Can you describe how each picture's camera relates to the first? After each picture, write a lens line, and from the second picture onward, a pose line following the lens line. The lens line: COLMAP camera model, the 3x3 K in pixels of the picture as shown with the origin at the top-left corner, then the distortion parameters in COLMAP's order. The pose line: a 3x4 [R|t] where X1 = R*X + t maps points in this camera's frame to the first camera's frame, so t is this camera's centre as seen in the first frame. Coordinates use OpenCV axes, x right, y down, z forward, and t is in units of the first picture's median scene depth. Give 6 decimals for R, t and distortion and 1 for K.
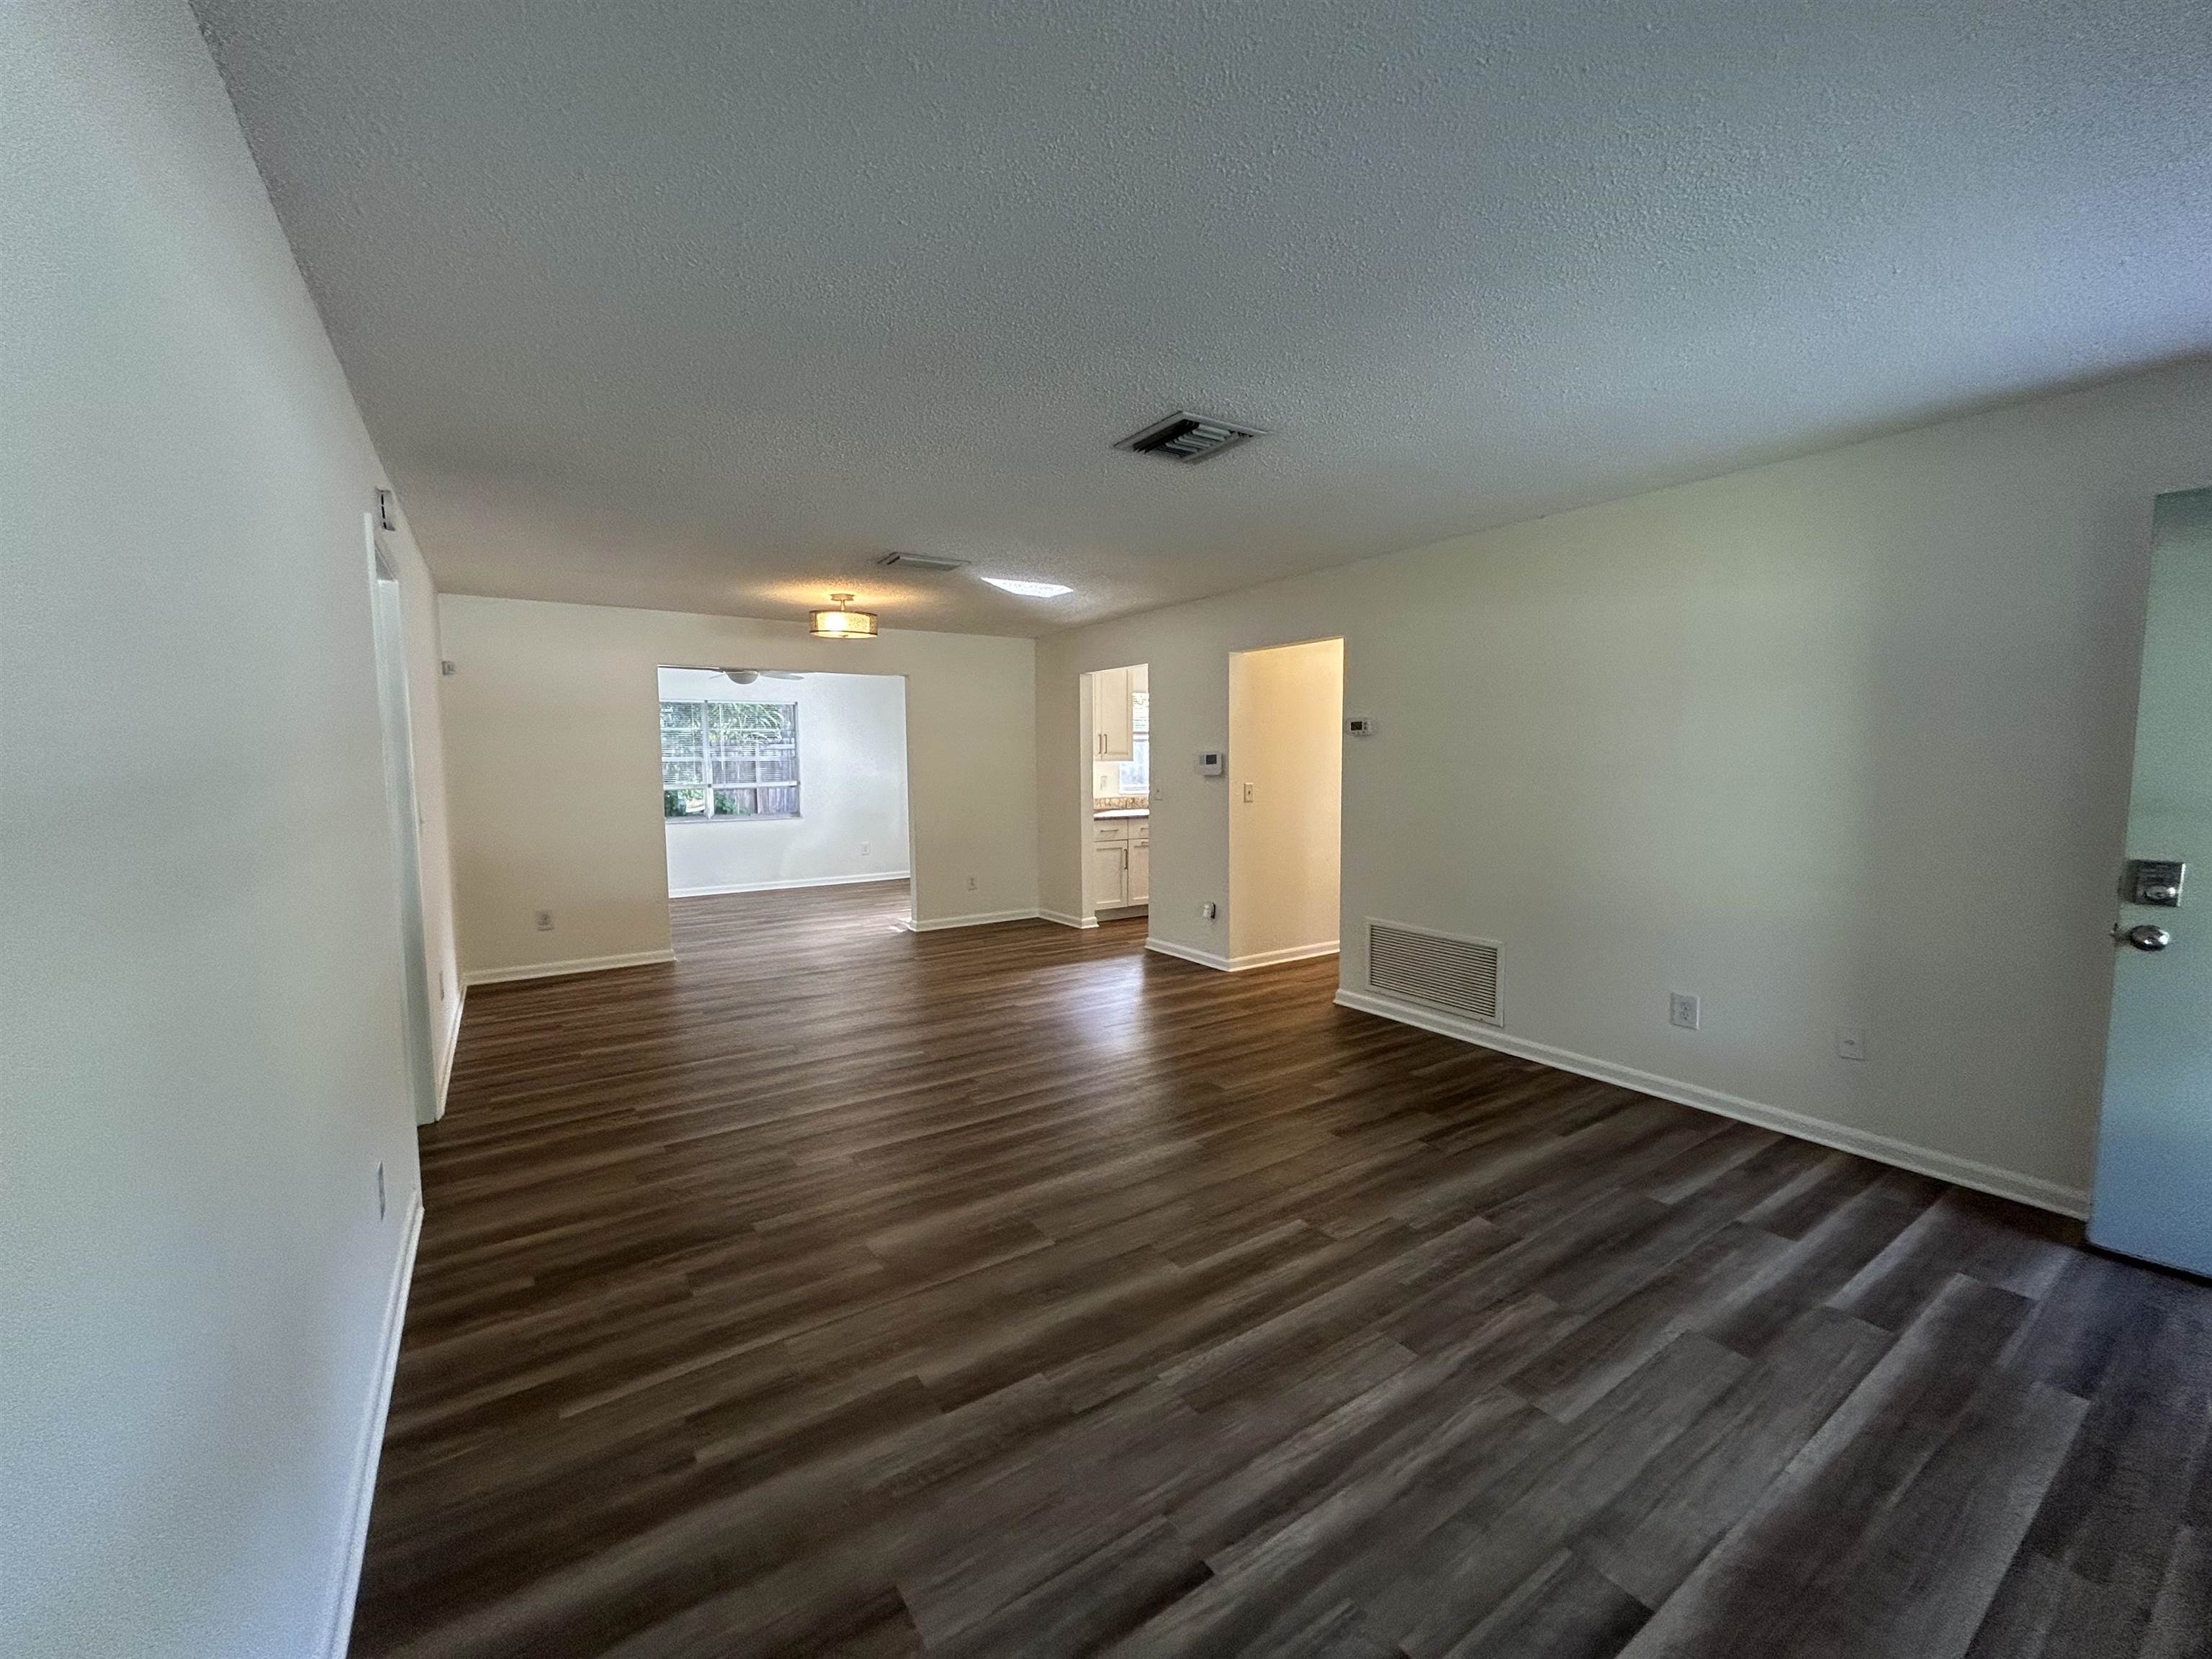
lens RADIAL K [[890.2, 0, 1101.4], [0, 890.2, 827.7], [0, 0, 1]] dist [0.001081, 0.000116]
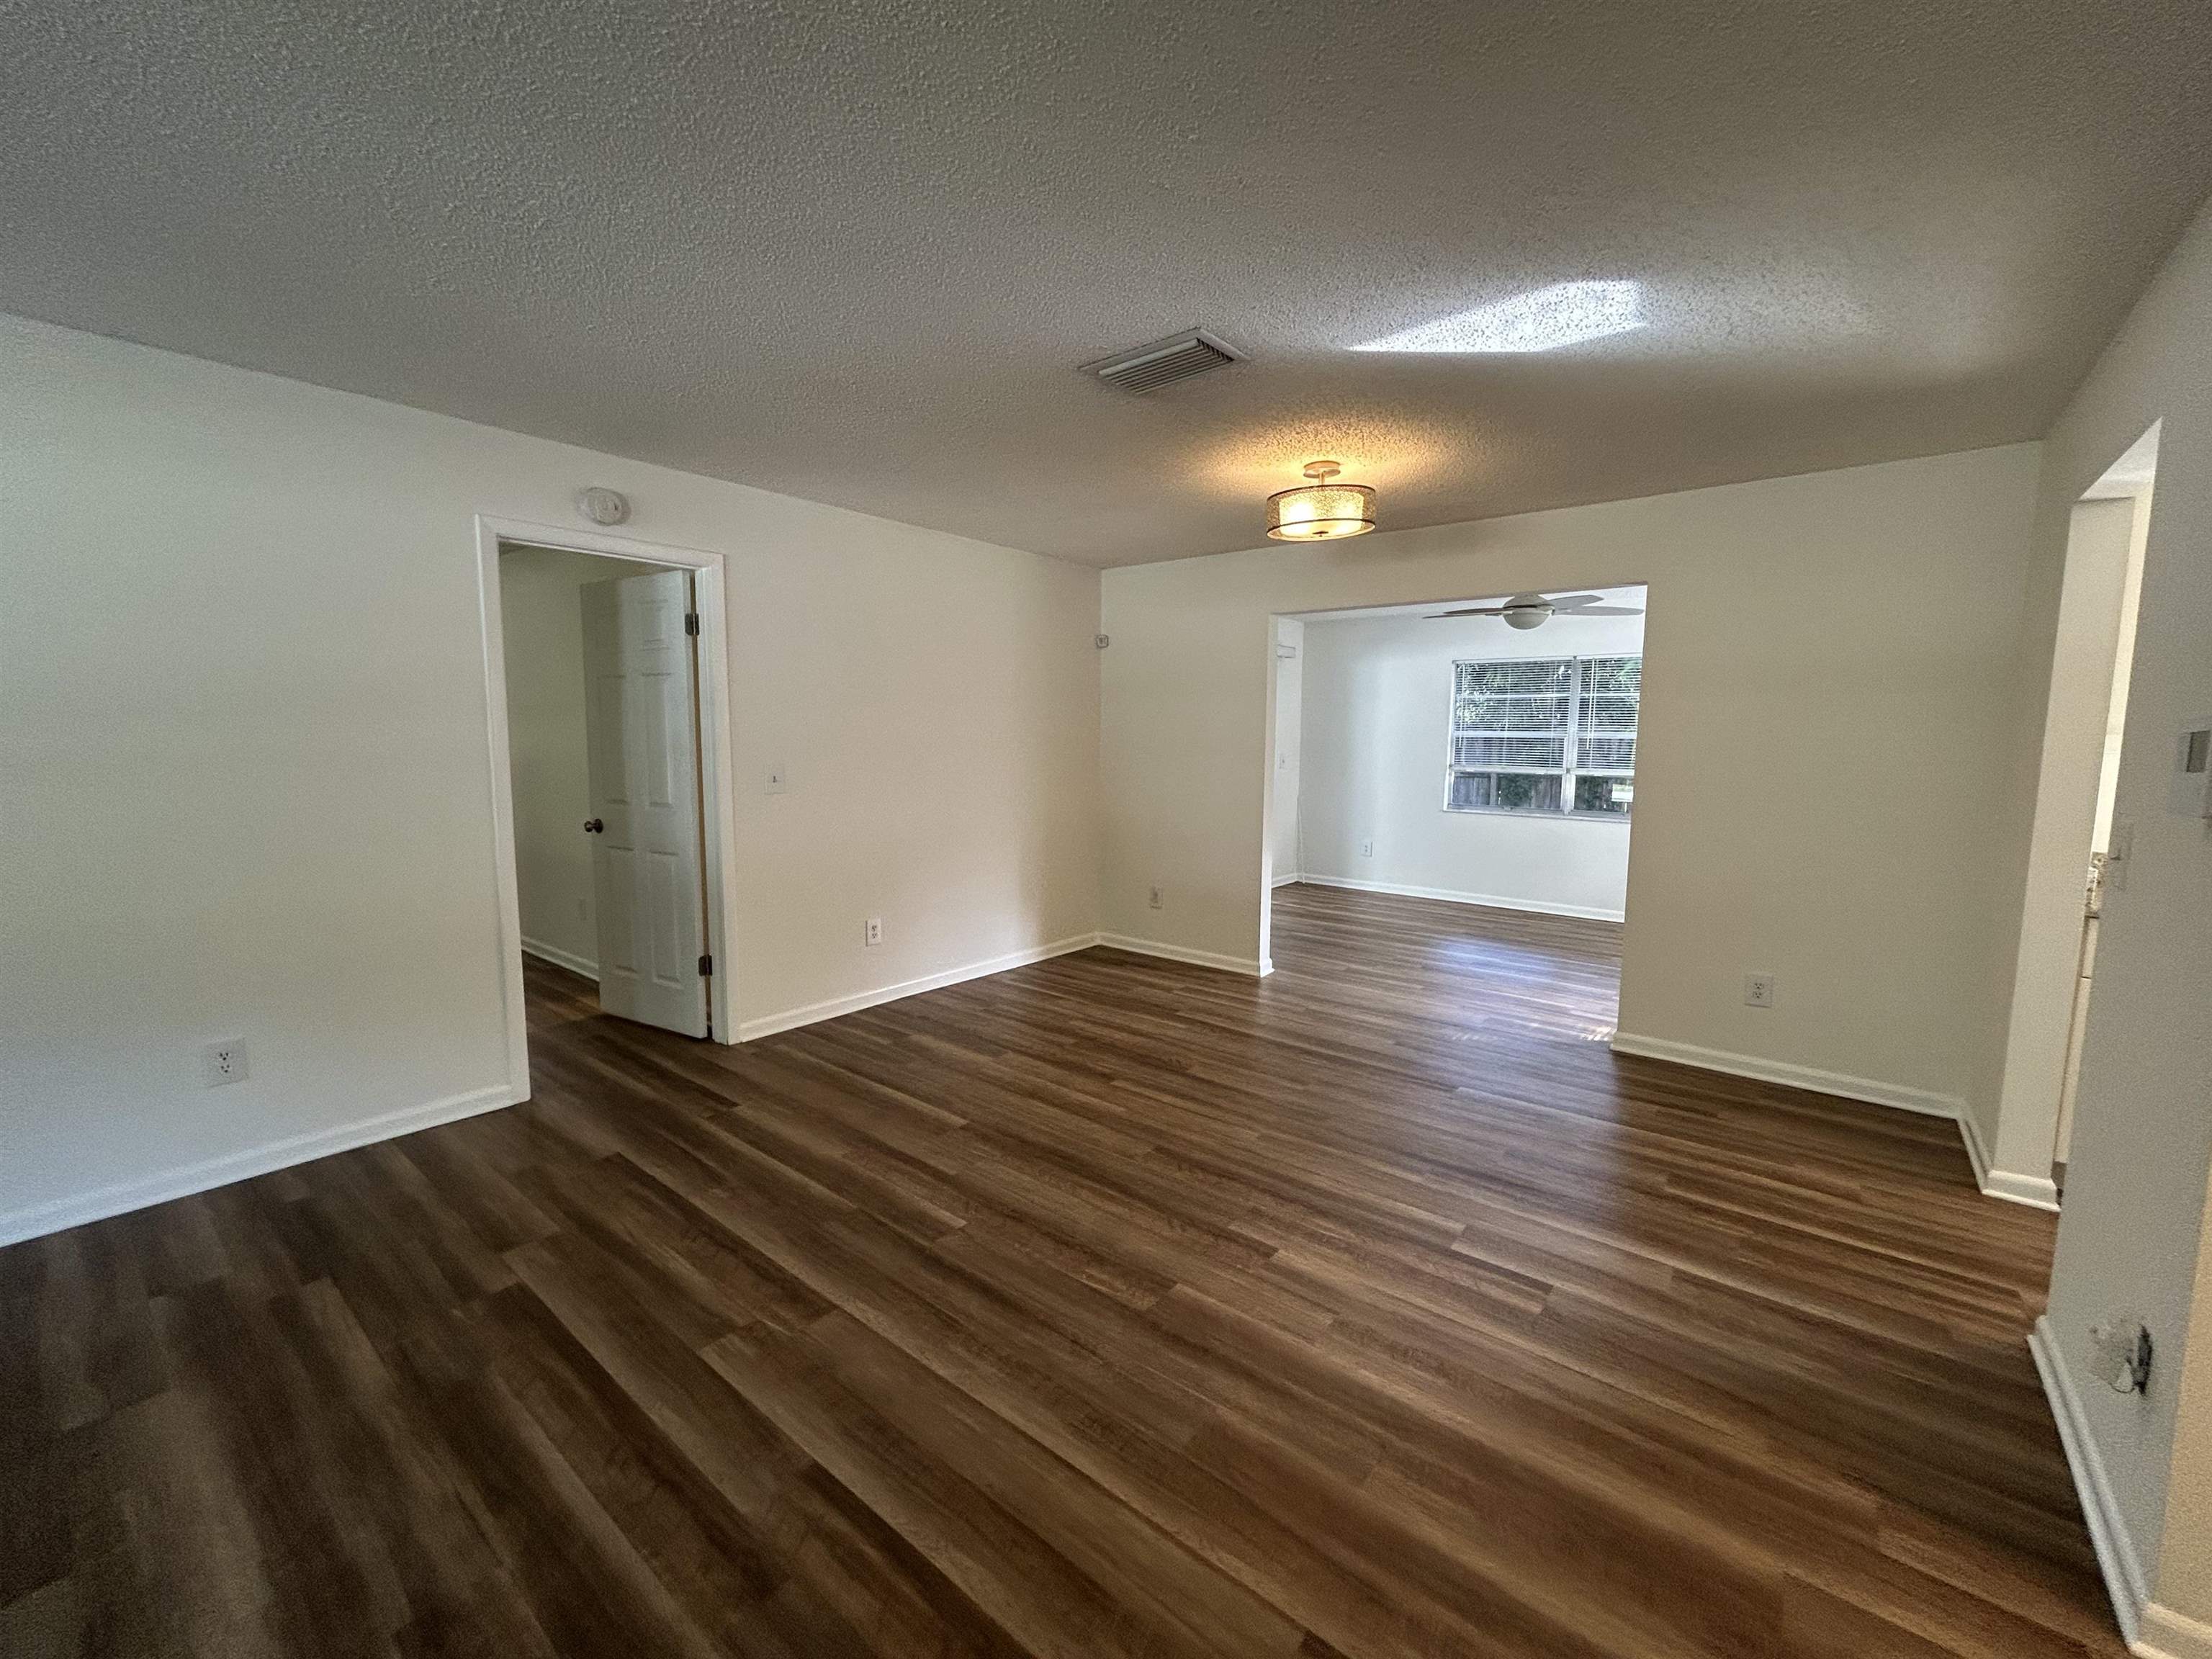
lens RADIAL K [[890.2, 0, 1101.4], [0, 890.2, 827.7], [0, 0, 1]] dist [0.001081, 0.000116]
pose [[0.294481, 0.112715, -0.948987, 0.537741], [-0.087940, 0.992003, 0.090535, -0.109328], [0.951603, 0.056793, 0.302038, 1.324545]]
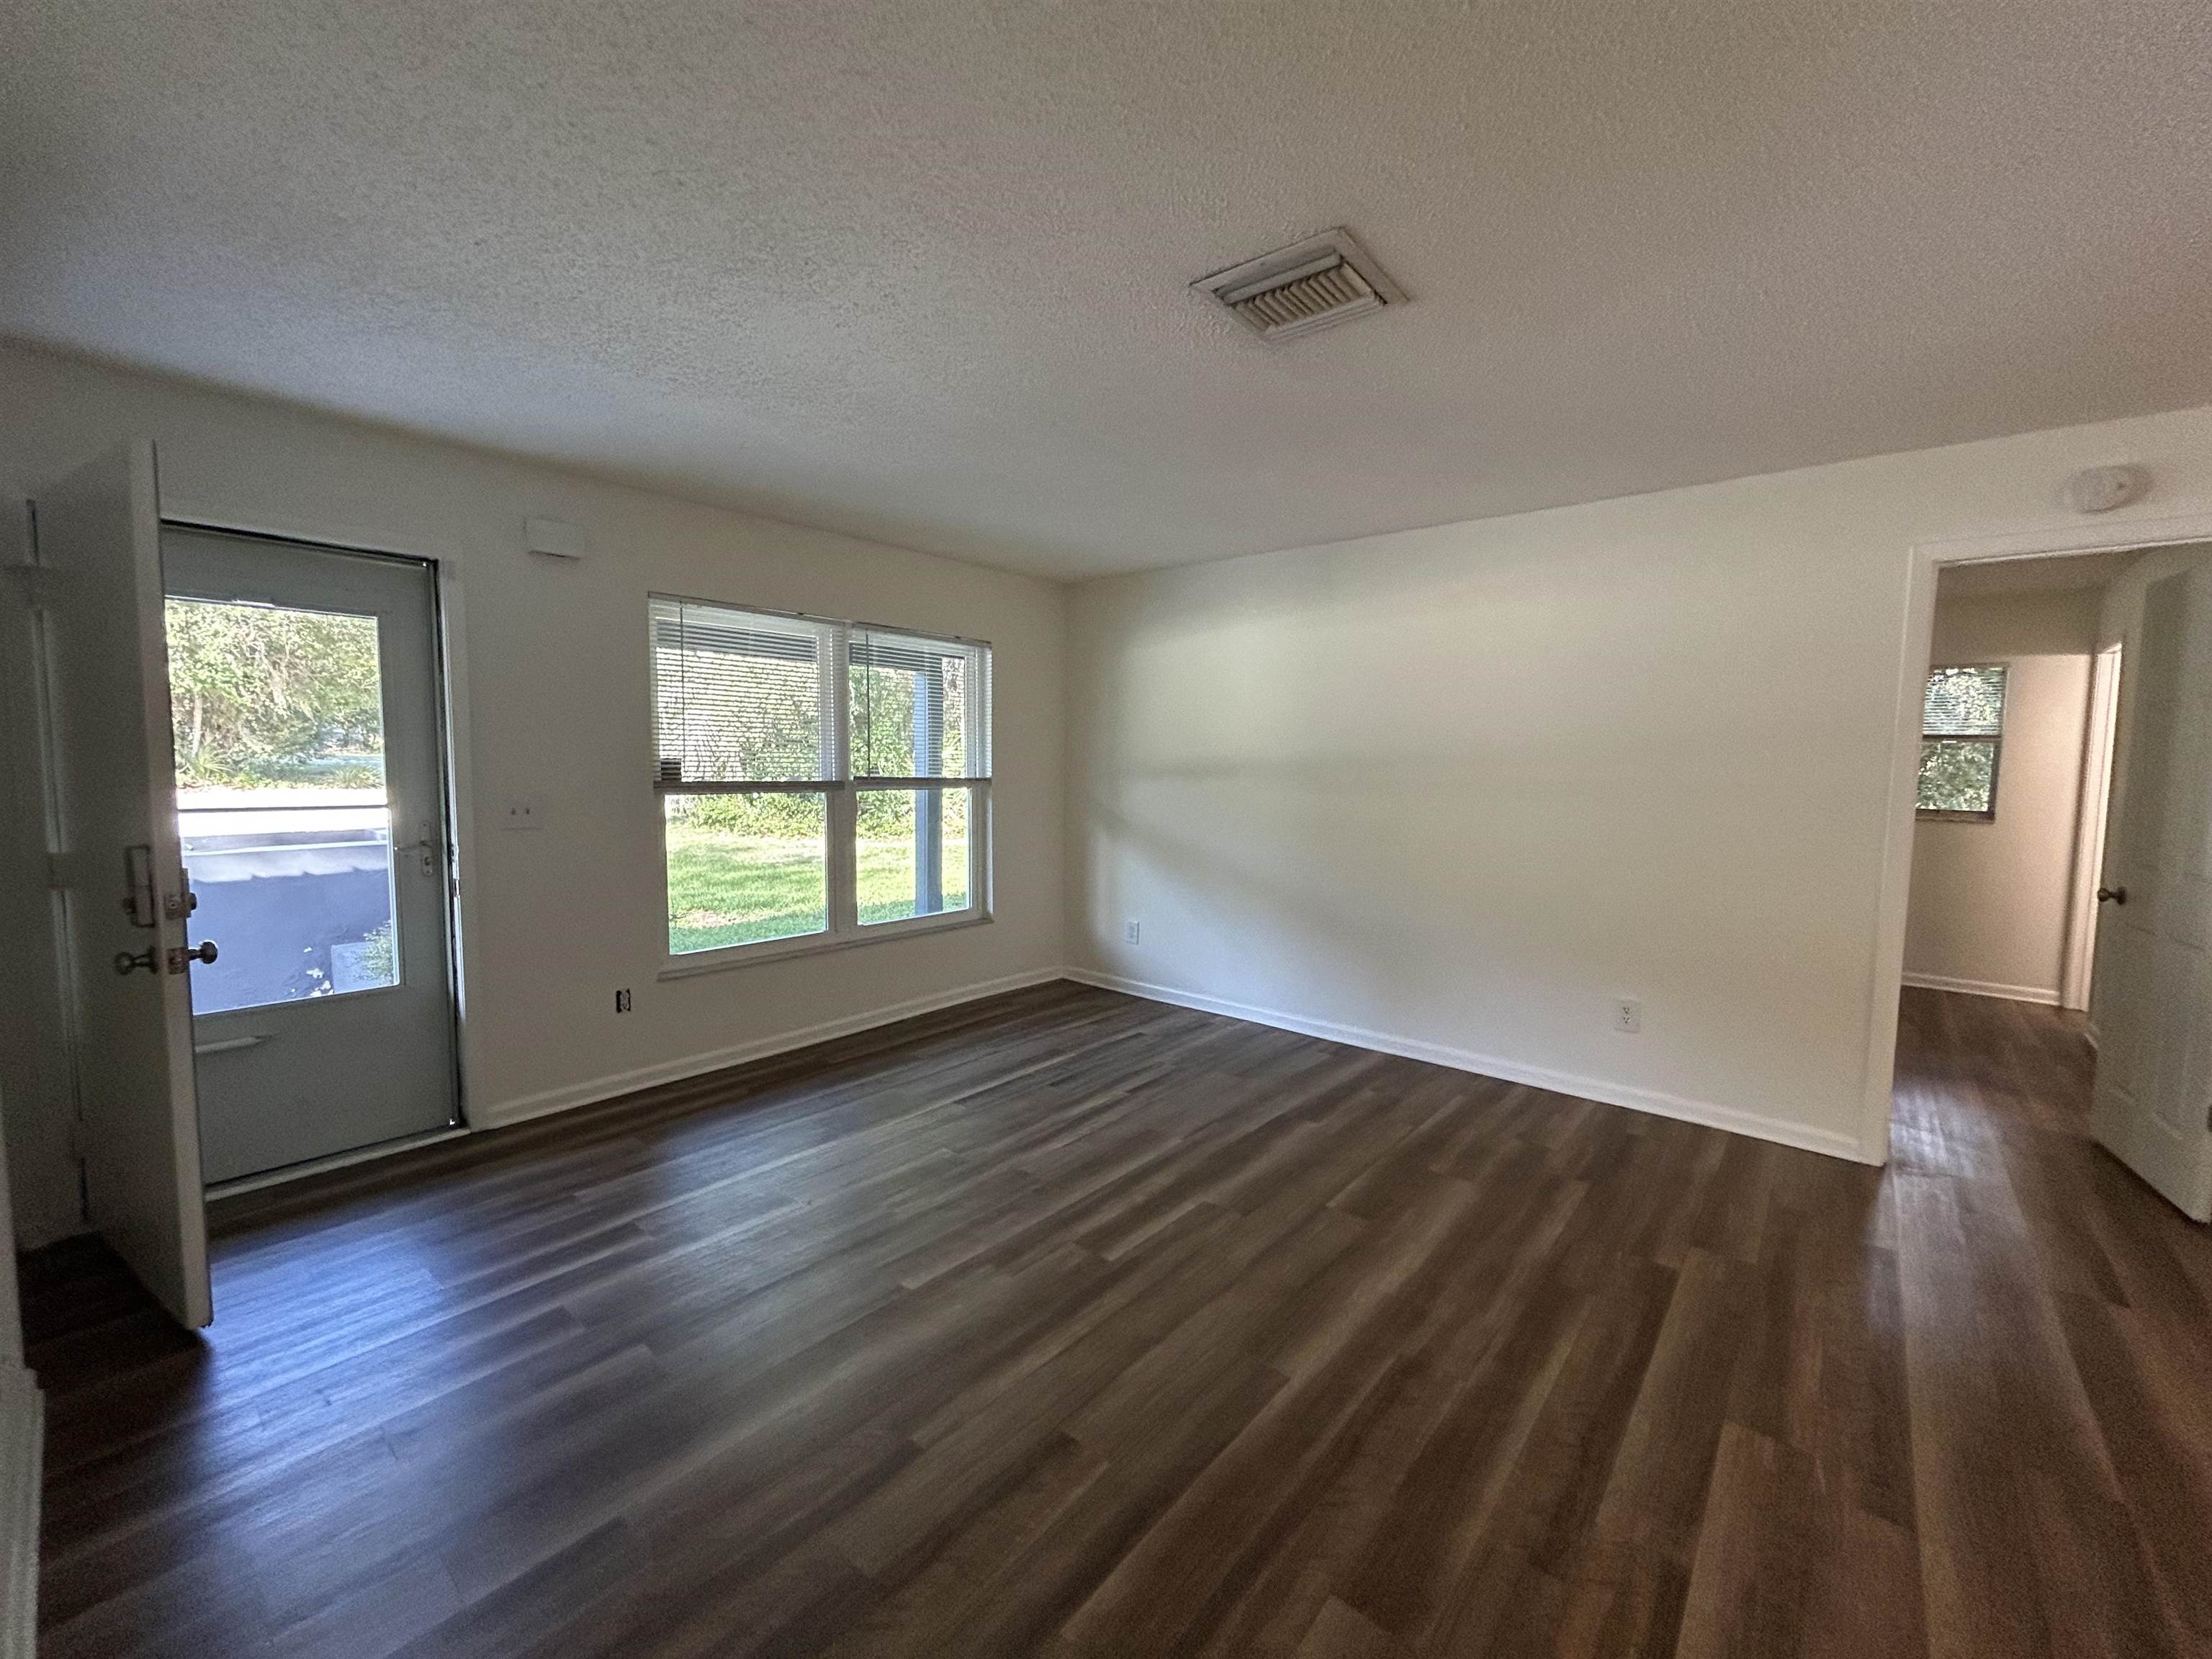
lens RADIAL K [[890.2, 0, 1101.4], [0, 890.2, 827.7], [0, 0, 1]] dist [0.001081, 0.000116]
pose [[-0.962232, 0.016072, -0.271756, 0.446139], [-0.029097, 0.986465, 0.161368, -0.136685], [0.270672, 0.163181, -0.948741, 1.686390]]
